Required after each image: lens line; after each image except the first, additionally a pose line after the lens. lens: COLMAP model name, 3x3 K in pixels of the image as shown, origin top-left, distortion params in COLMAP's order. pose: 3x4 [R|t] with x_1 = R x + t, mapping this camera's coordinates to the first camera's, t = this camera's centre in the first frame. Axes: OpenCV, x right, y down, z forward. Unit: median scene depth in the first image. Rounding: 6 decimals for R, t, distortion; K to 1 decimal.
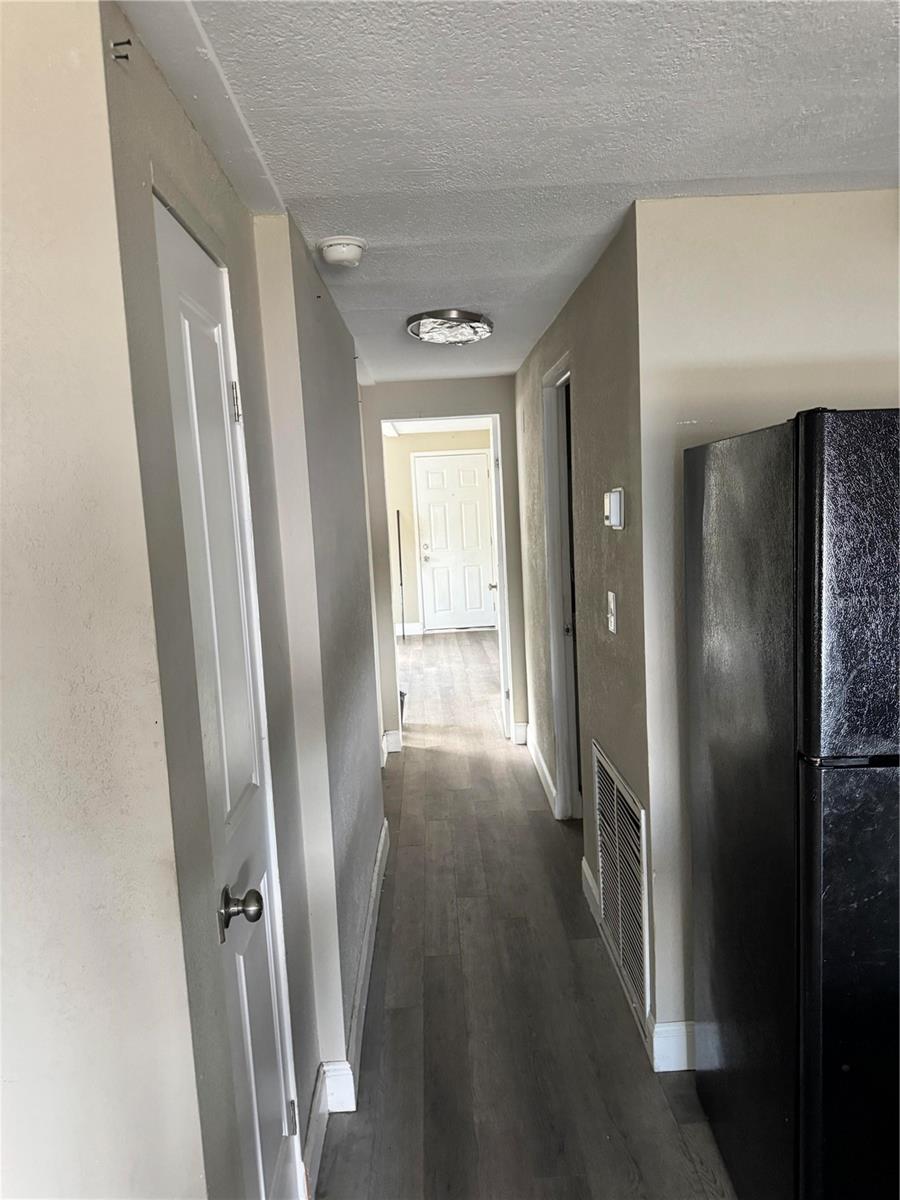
lens RADIAL K [[852.7, 0, 450.0], [0, 852.7, 600.0], [0, 0, 1]] dist [0.091856, -0.107999]
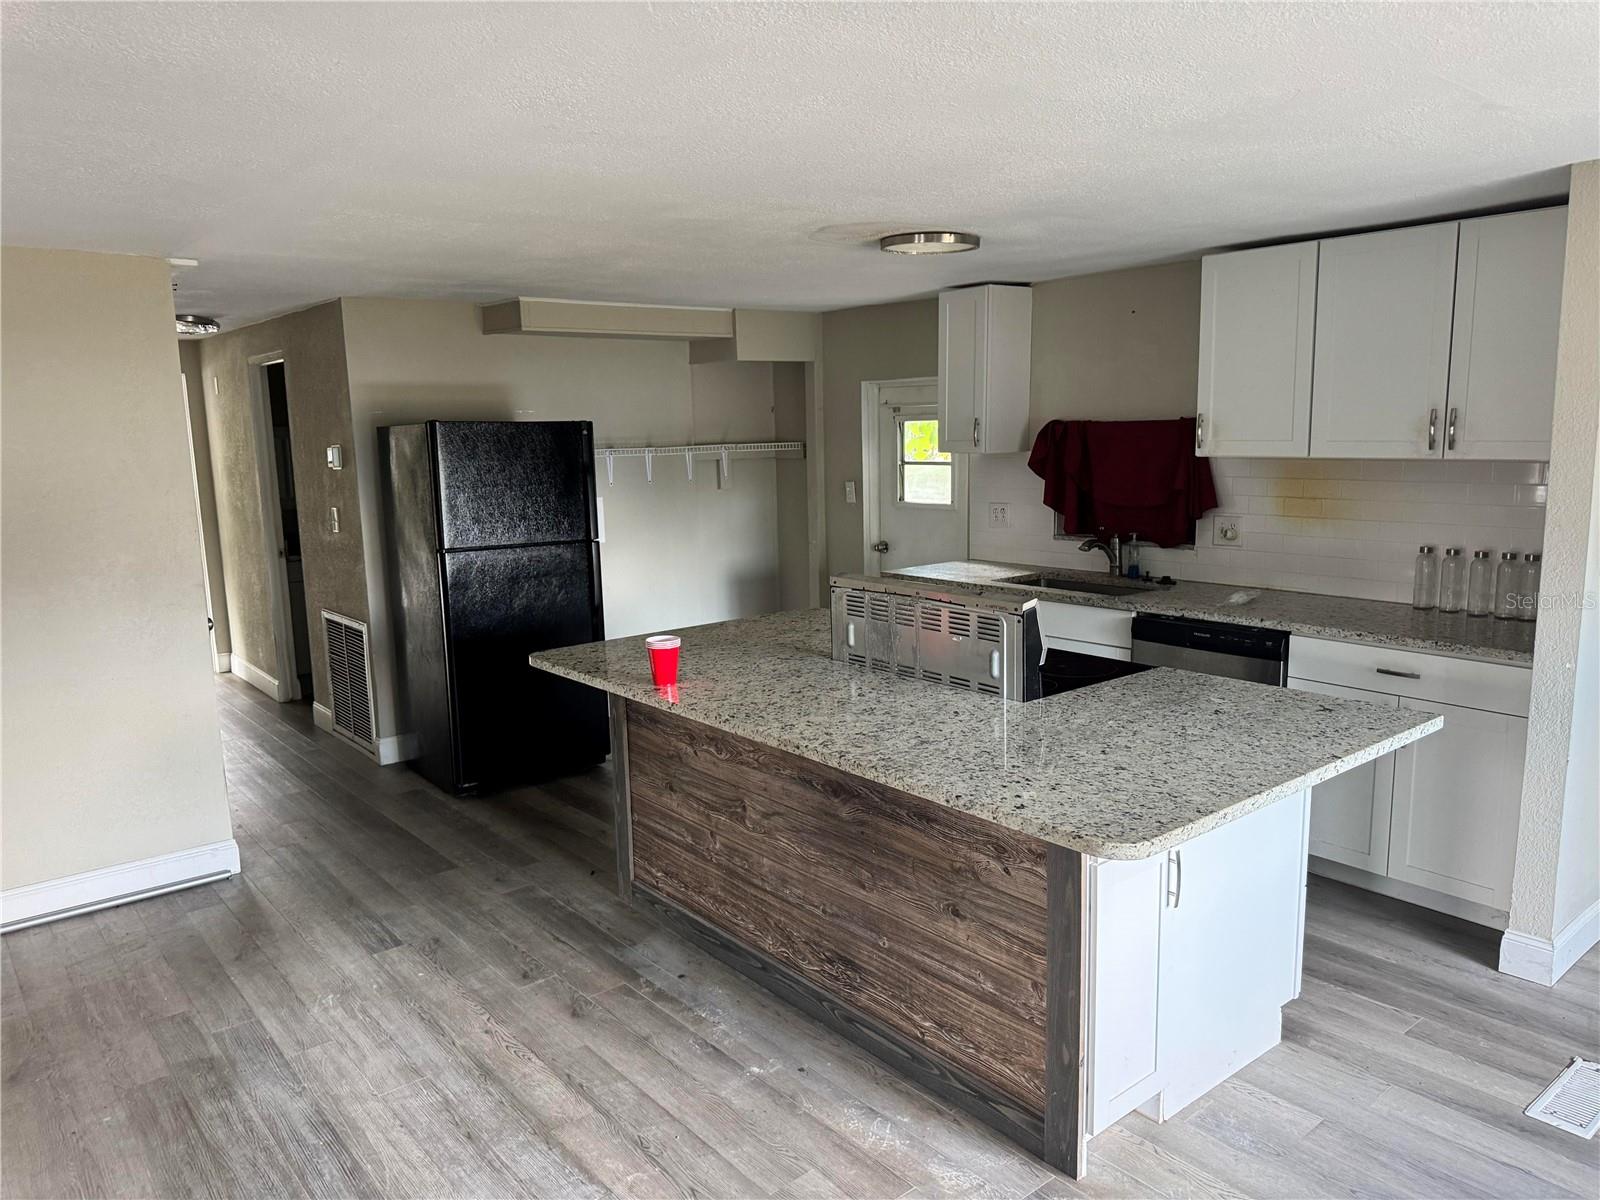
lens RADIAL K [[1136.9, 0, 800.0], [0, 1136.9, 600.0], [0, 0, 1]] dist [0.091856, -0.107999]
pose [[0.795579, -0.065783, 0.602267, -0.370222], [0.062051, 0.997707, 0.027007, 0.136304], [-0.602663, 0.015885, 0.797837, -1.093664]]
